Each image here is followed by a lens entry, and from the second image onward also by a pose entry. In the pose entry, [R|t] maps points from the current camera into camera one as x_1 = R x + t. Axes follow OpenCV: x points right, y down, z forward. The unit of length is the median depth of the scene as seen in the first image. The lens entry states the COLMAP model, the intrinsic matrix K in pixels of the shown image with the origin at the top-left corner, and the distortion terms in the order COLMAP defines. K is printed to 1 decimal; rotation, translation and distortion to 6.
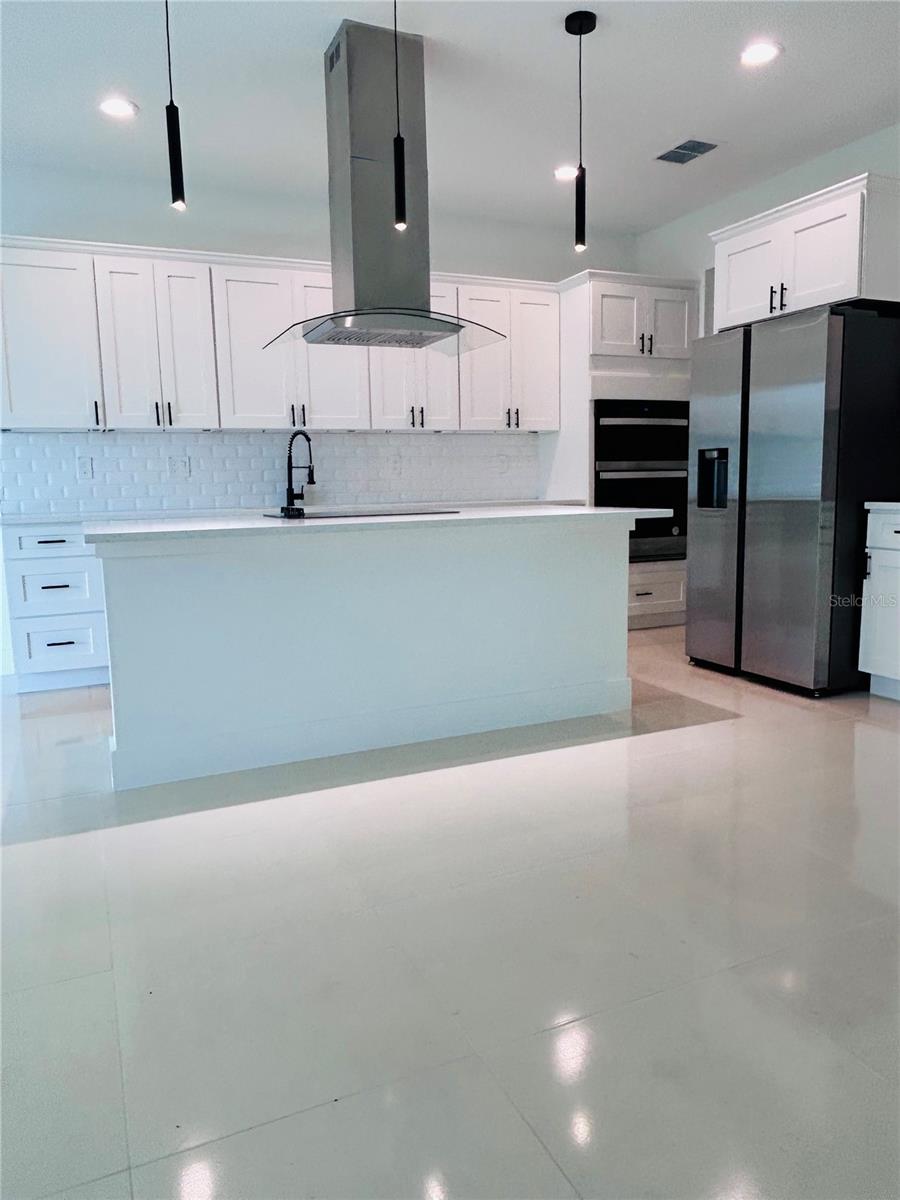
lens RADIAL K [[833.3, 0, 448.1], [0, 833.3, 600.6], [0, 0, 1]] dist [0.003725, -0.020854]
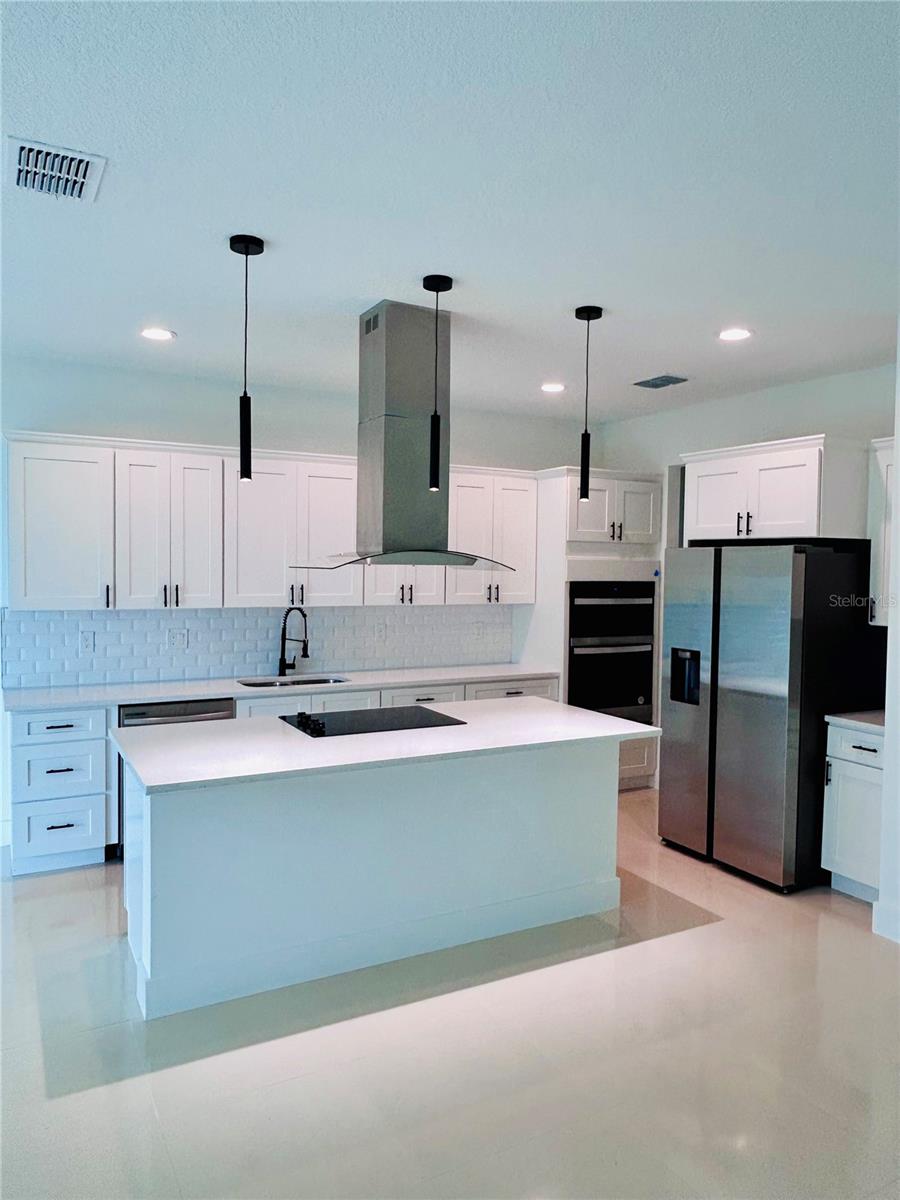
lens RADIAL K [[833.3, 0, 446.5], [0, 833.3, 599.7], [0, 0, 1]] dist [0.003725, -0.020854]
pose [[0.996325, 0.032904, 0.079085, -0.082366], [-0.024683, 0.994399, -0.102773, -0.123926], [-0.082024, 0.100444, 0.991556, -0.065917]]
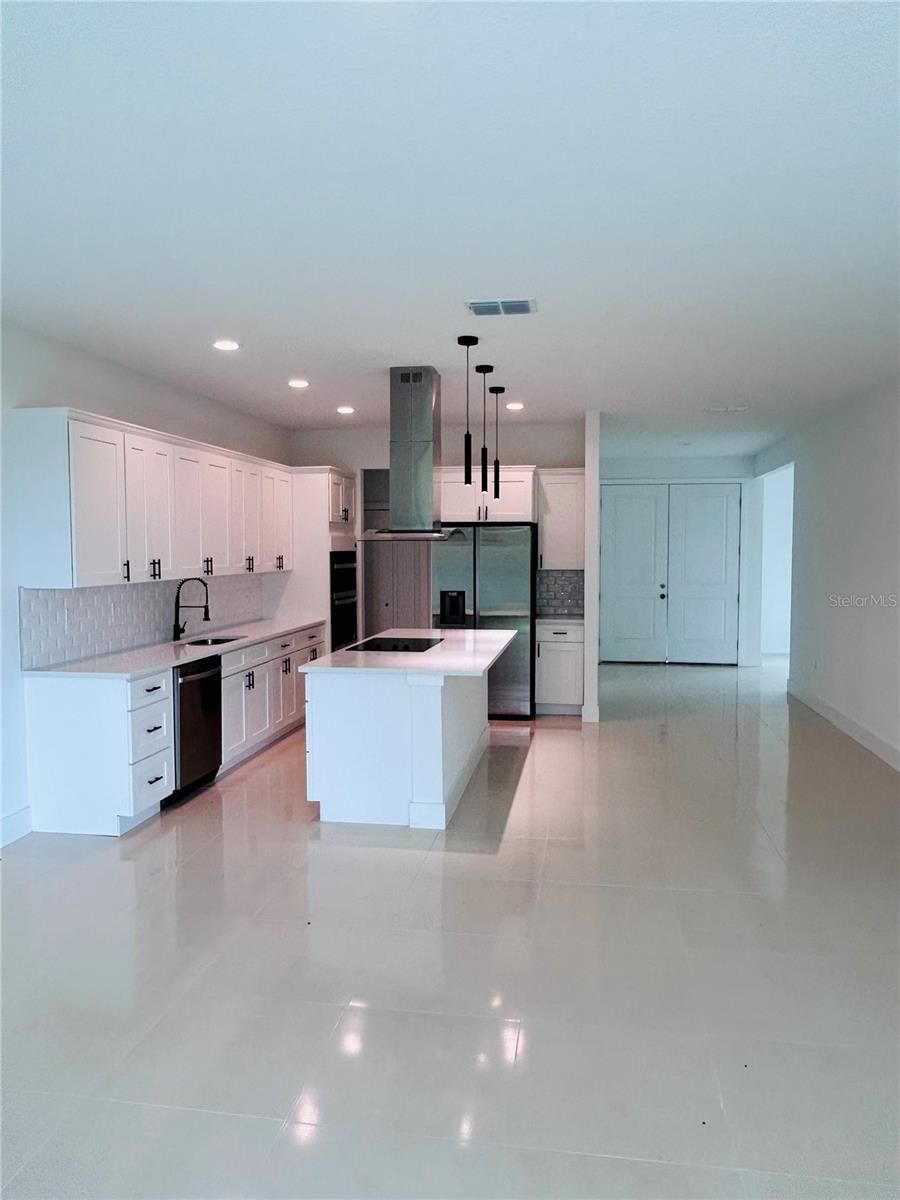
lens RADIAL K [[833.3, 0, 458.3], [0, 833.3, 612.2], [0, 0, 1]] dist [0.003725, -0.020854]
pose [[0.553815, -0.044313, 0.831460, -1.107360], [0.111013, 0.993597, -0.020989, -0.097206], [-0.825206, 0.103926, 0.555189, 0.021647]]
